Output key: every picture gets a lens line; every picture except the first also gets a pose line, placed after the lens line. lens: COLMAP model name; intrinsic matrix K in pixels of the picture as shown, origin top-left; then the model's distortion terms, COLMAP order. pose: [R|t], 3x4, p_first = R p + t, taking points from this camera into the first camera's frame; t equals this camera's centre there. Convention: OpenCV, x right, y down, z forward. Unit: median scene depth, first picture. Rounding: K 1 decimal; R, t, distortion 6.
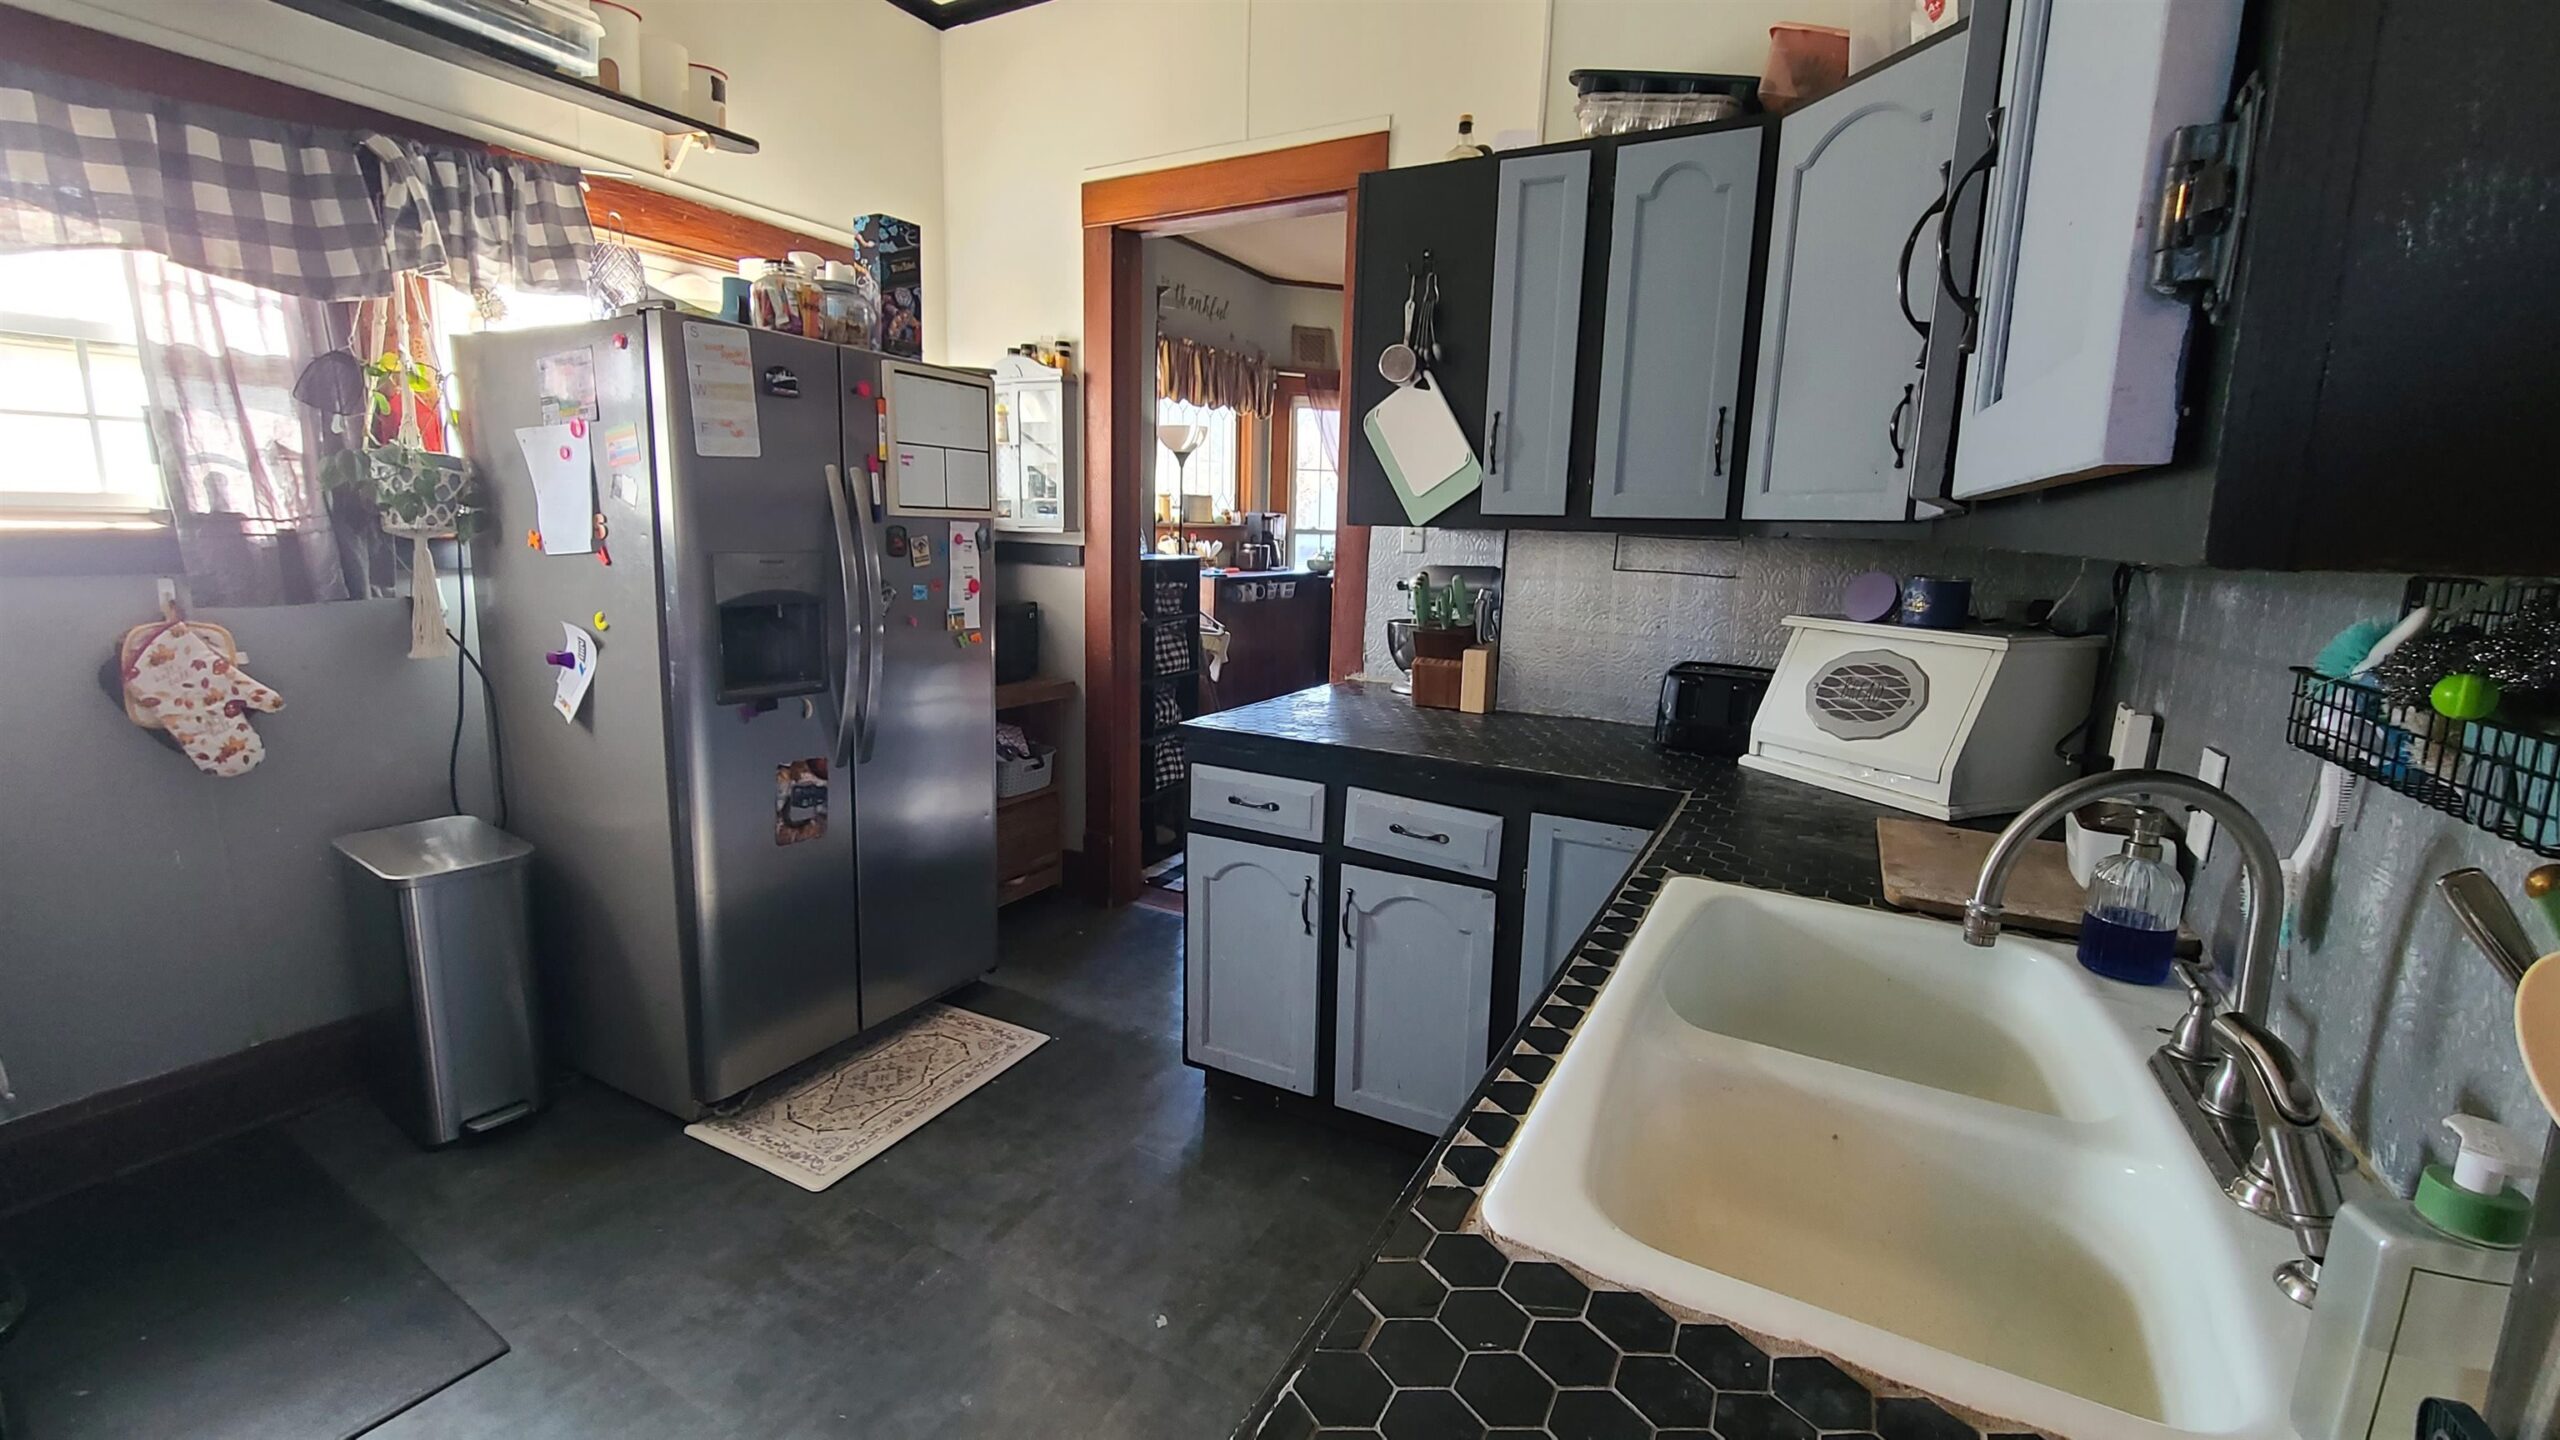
lens RADIAL K [[1049.0, 0, 1275.2], [0, 1049.0, 713.3], [0, 0, 1]] dist [0.001304, 0.000081]
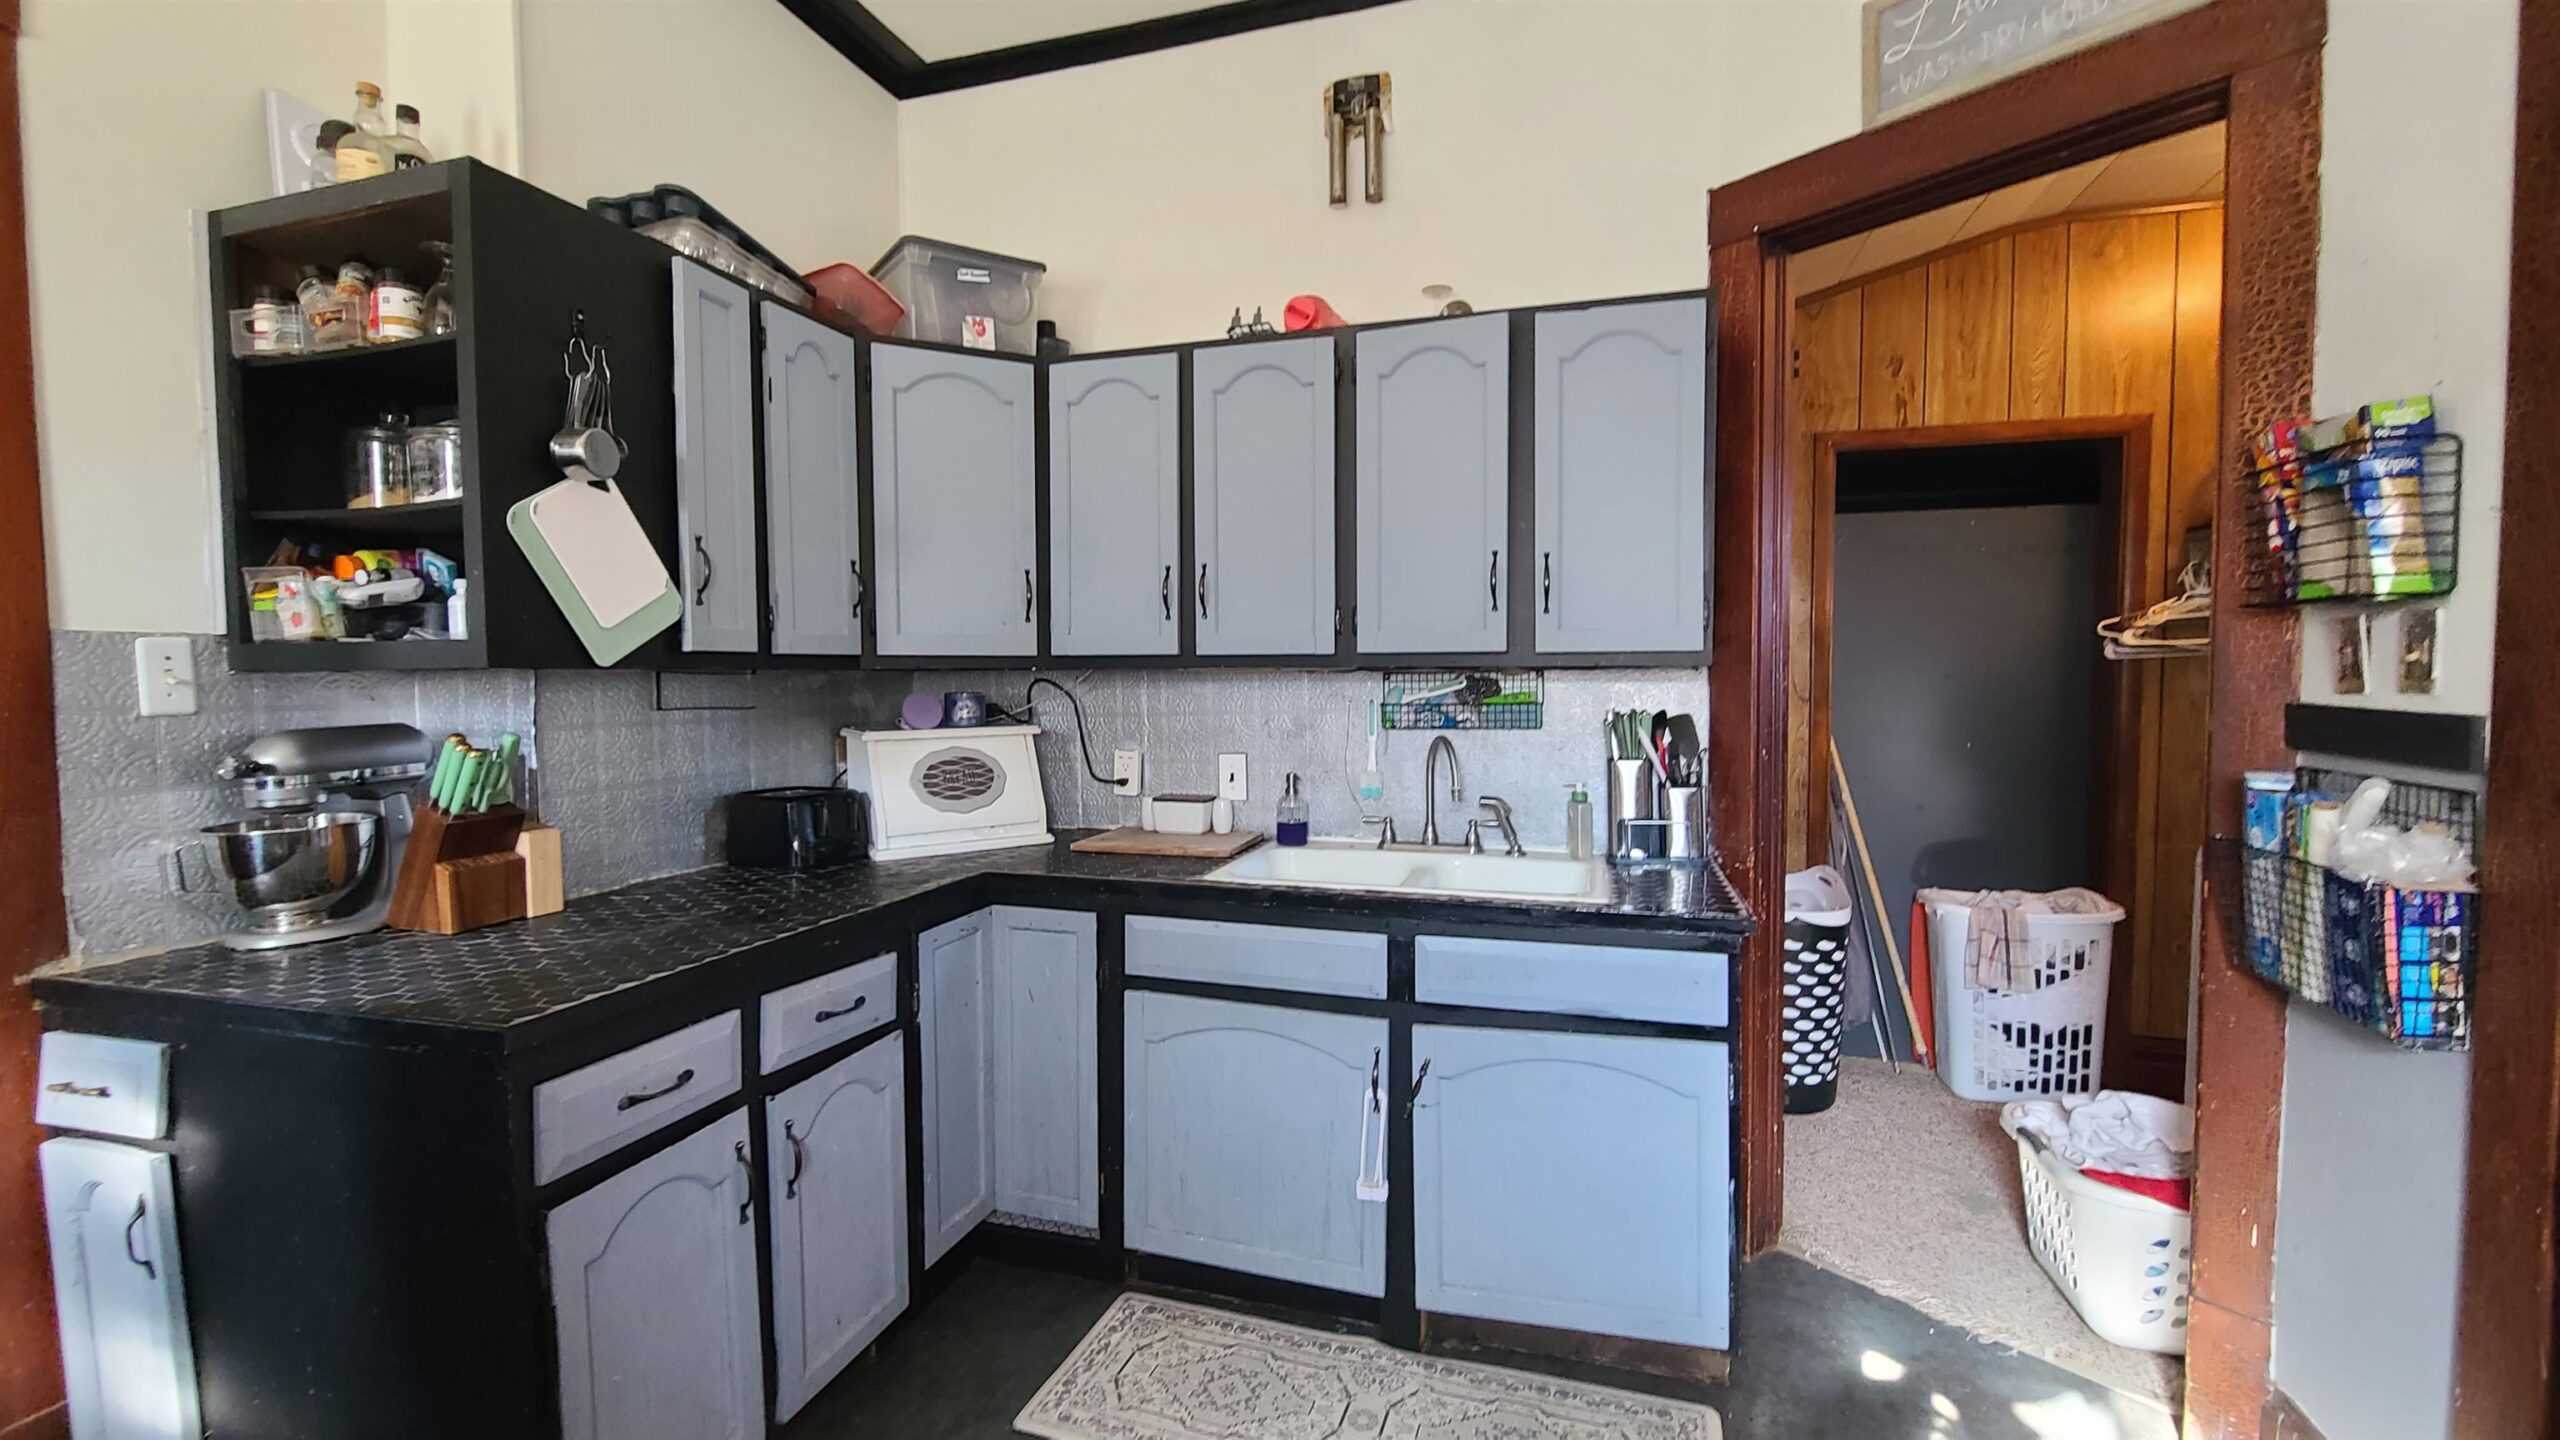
lens RADIAL K [[1049.0, 0, 1275.2], [0, 1049.0, 713.3], [0, 0, 1]] dist [0.001304, 0.000081]
pose [[-0.210633, -0.062953, 0.975536, -0.735096], [0.174157, 0.979544, 0.100814, -0.144561], [-0.961927, 0.191131, -0.195361, 0.723133]]
